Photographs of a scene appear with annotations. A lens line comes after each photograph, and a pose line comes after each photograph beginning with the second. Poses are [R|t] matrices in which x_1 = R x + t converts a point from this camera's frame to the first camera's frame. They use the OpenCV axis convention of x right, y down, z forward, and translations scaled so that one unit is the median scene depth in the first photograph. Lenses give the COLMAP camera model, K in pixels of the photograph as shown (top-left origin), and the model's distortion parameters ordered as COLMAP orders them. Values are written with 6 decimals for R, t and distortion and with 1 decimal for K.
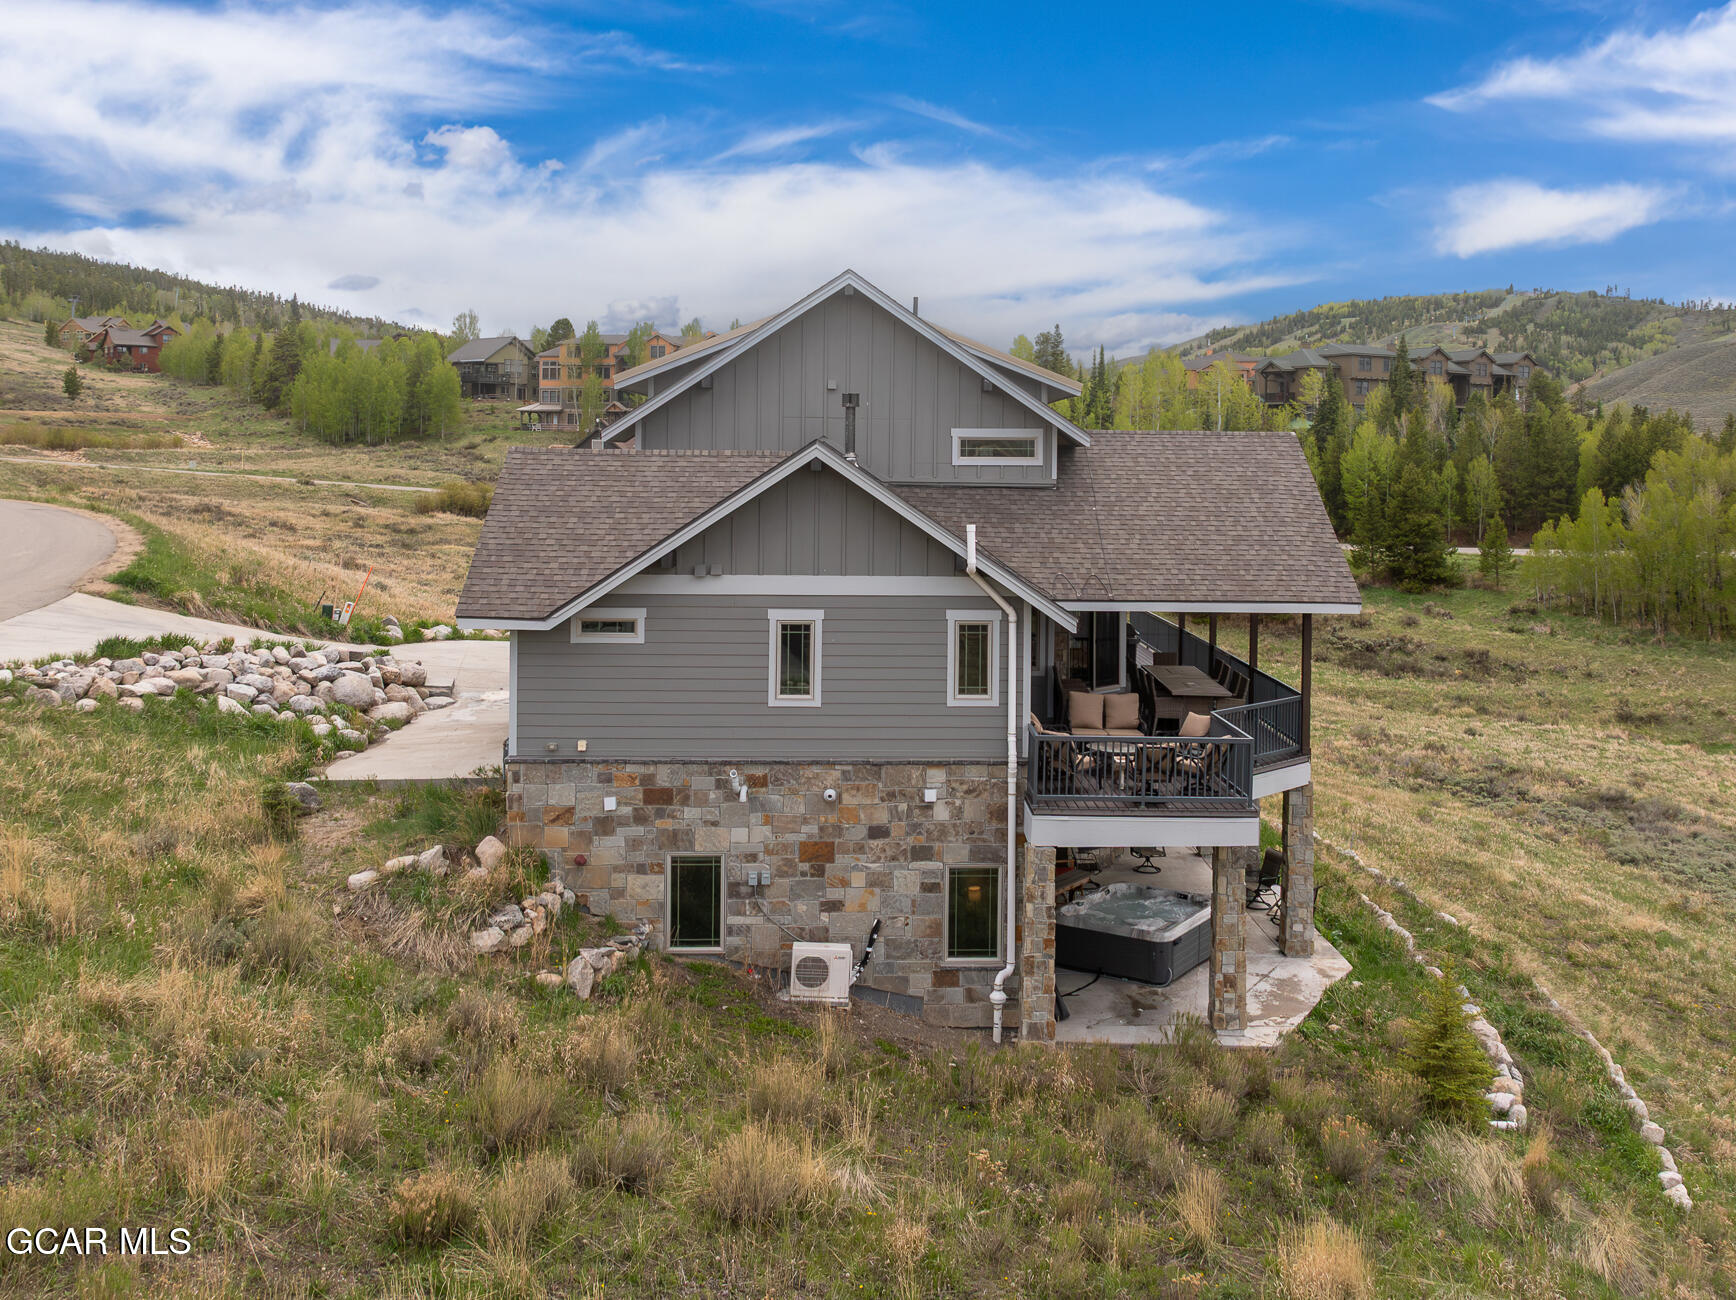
lens RADIAL K [[1613.6, 0, 972.1], [0, 1613.6, 448.8], [0, 0, 1]] dist [-0.010401, -0.000893]
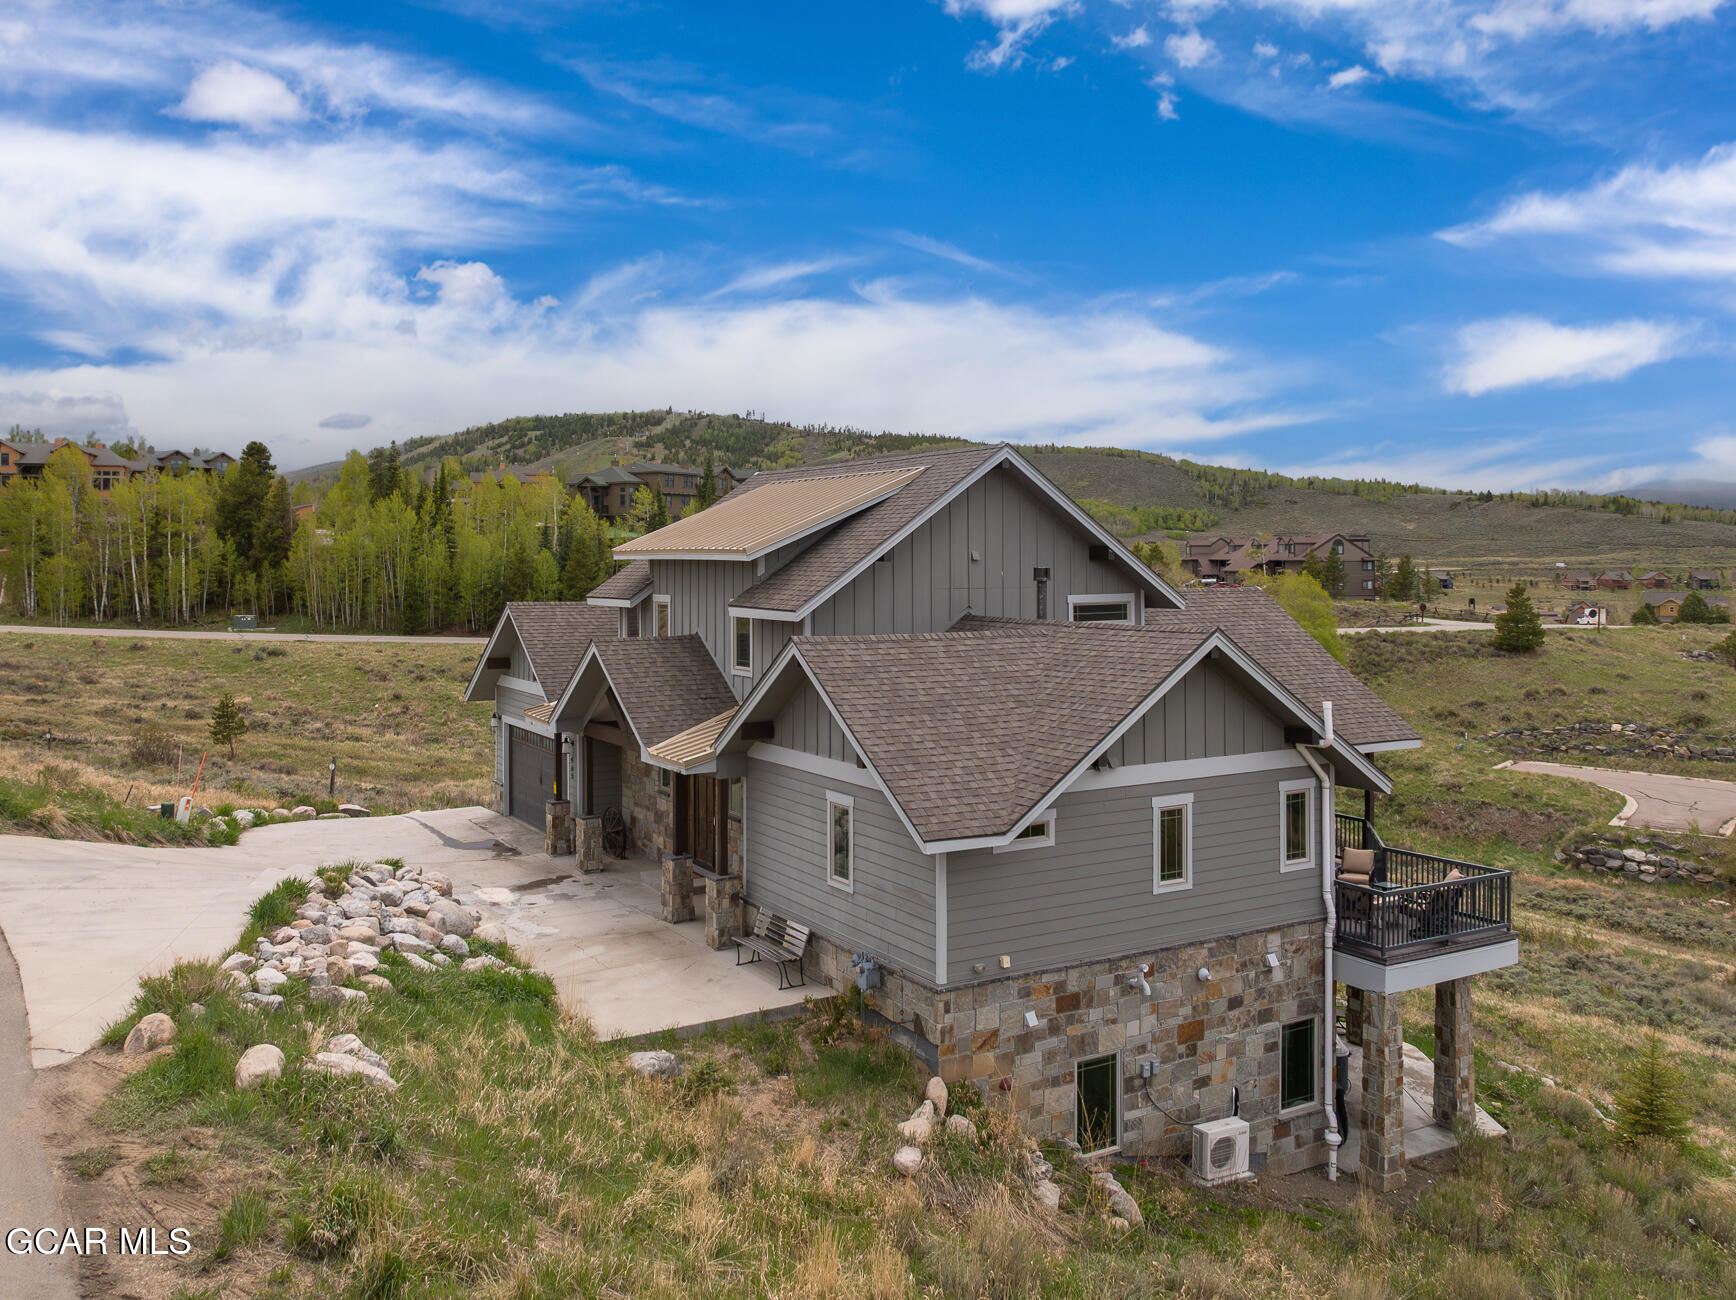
lens RADIAL K [[1412.9, 0, 886.2], [0, 1412.9, 515.4], [0, 0, 1]] dist [-0.032901, 0.010150]
pose [[0.889697, -0.000020, 0.456552, -0.671736], [0.009794, 0.999771, -0.019041, -0.060500], [-0.456447, 0.021412, 0.889493, 0.293265]]
